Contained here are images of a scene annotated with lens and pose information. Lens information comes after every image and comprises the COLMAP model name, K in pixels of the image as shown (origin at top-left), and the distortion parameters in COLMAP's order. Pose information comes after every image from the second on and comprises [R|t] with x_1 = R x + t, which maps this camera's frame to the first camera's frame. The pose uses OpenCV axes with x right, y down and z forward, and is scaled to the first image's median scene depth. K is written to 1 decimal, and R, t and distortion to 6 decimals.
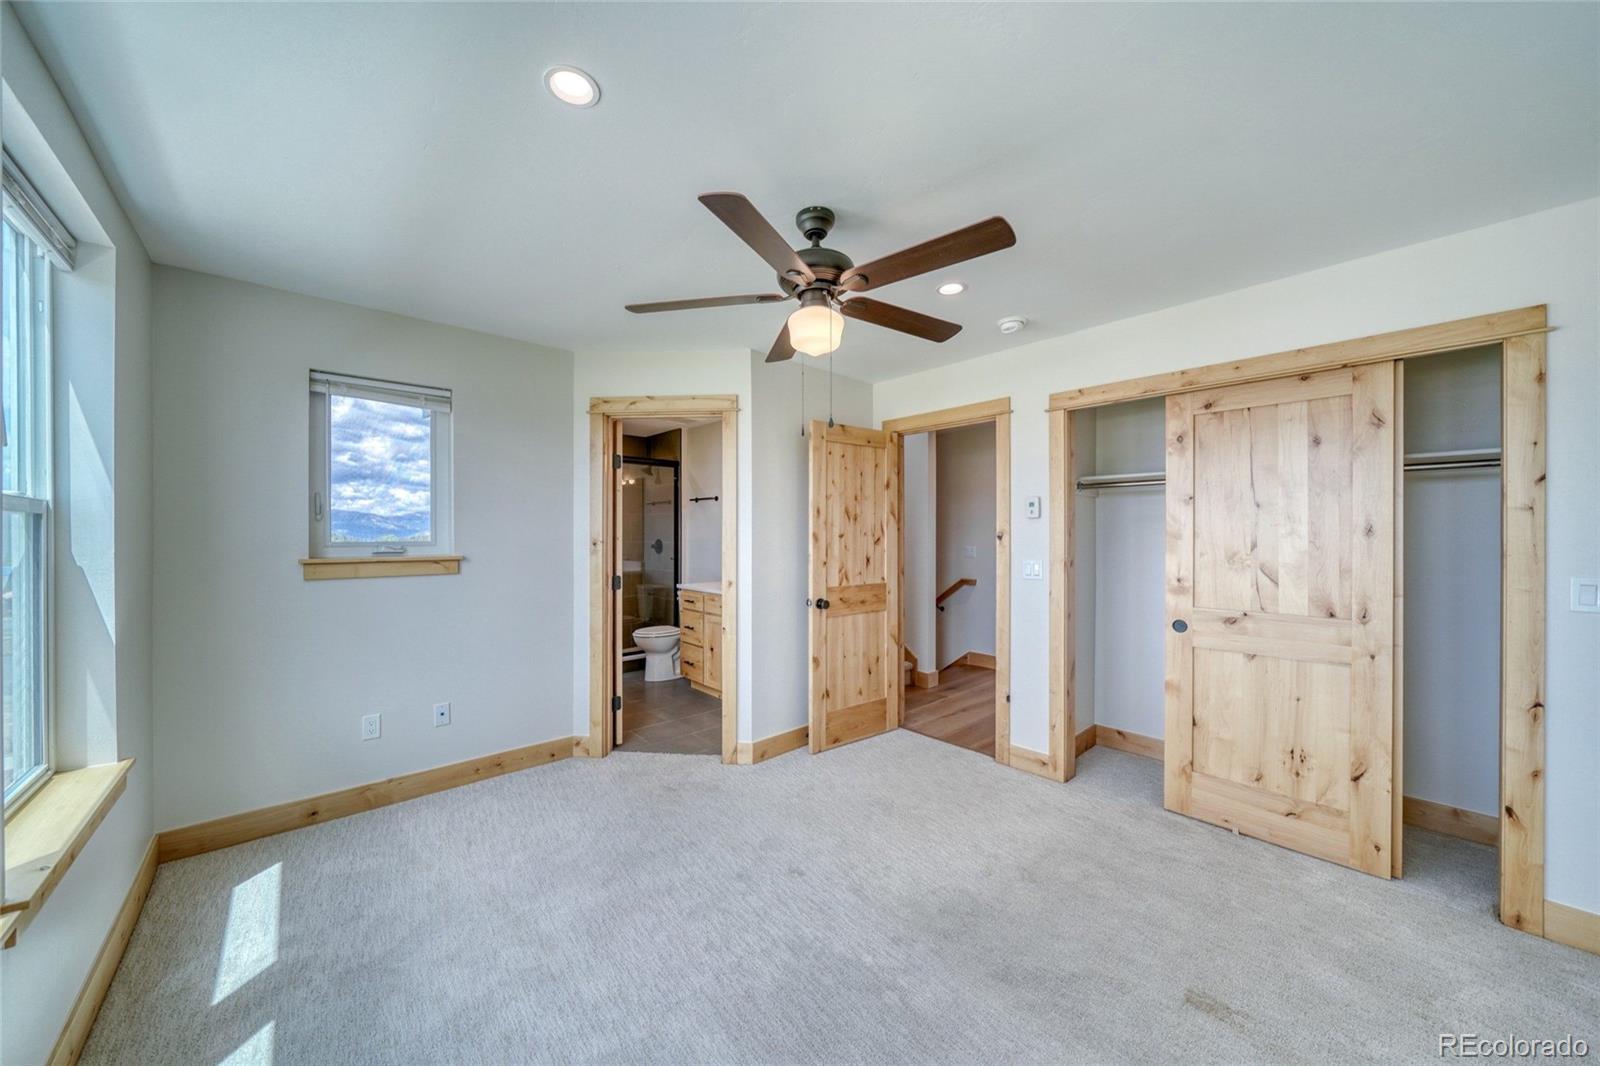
lens RADIAL K [[561.8, 0, 799.5], [0, 561.8, 530.4], [0, 0, 1]] dist [-0.006607, 0.000533]
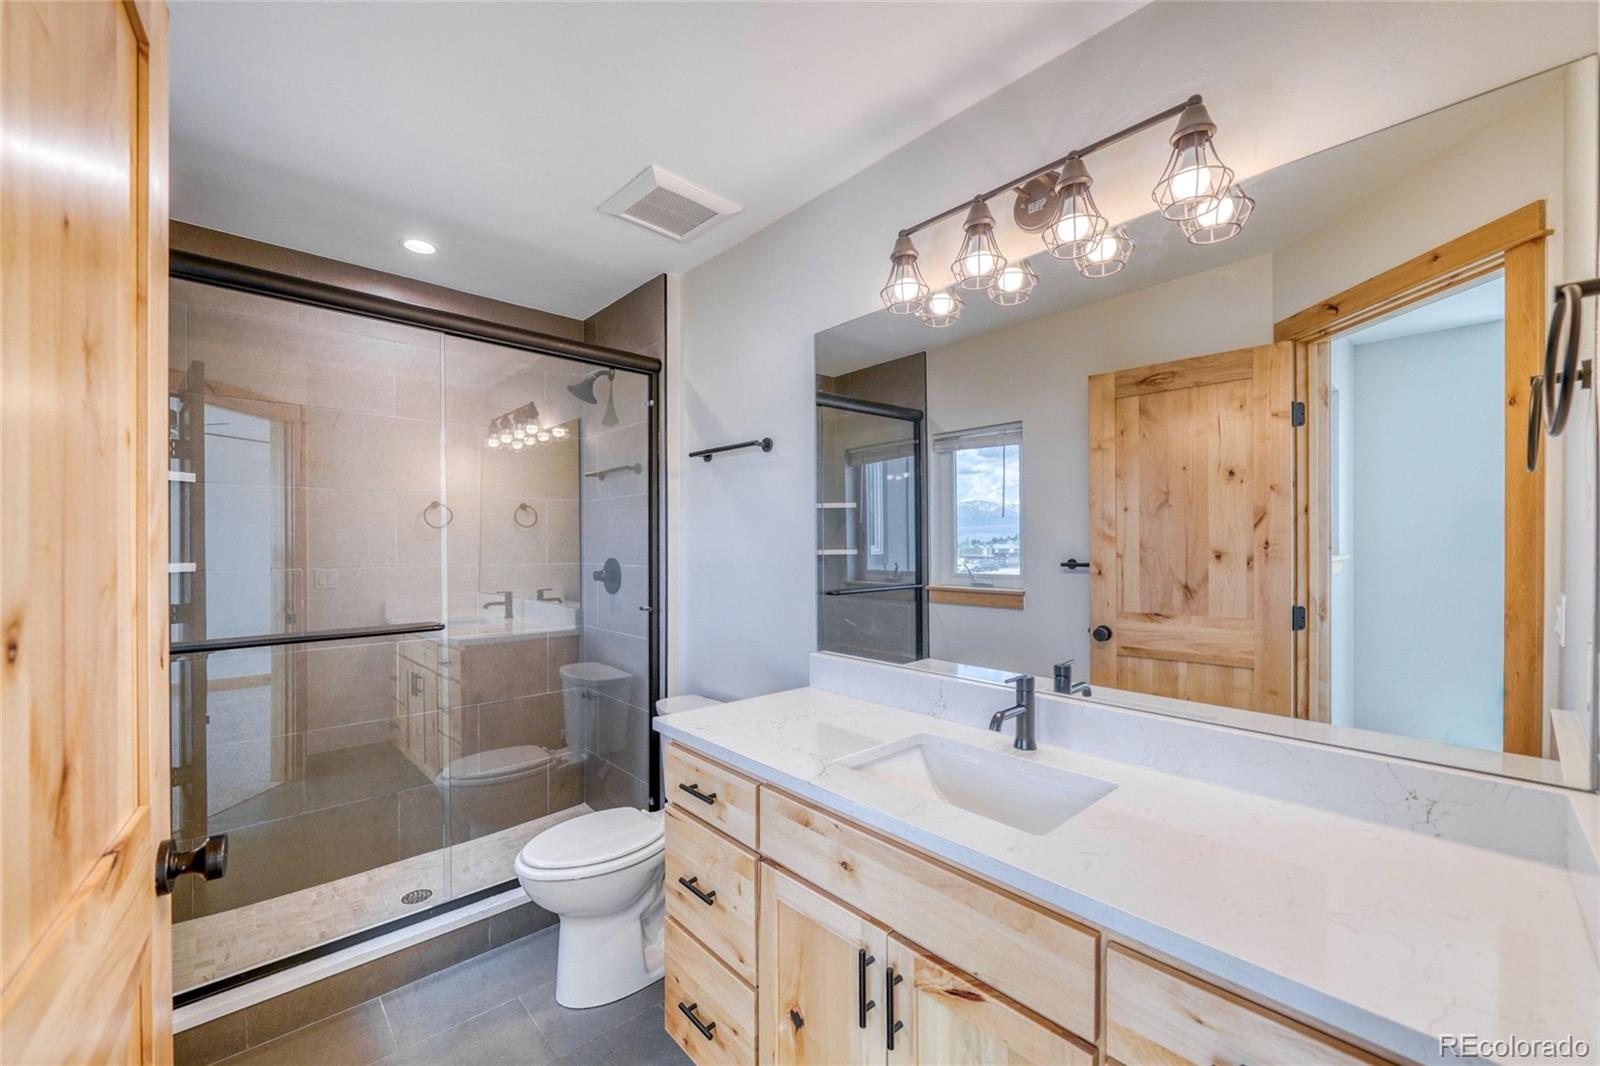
lens RADIAL K [[645.6, 0, 793.7], [0, 645.6, 541.8], [0, 0, 1]] dist [-0.000154, 0.000020]
pose [[0.999977, -0.000527, -0.006703, -0.138584], [0.000516, 0.999999, -0.001646, 0.005016], [0.006704, 0.001643, 0.999976, 0.641824]]
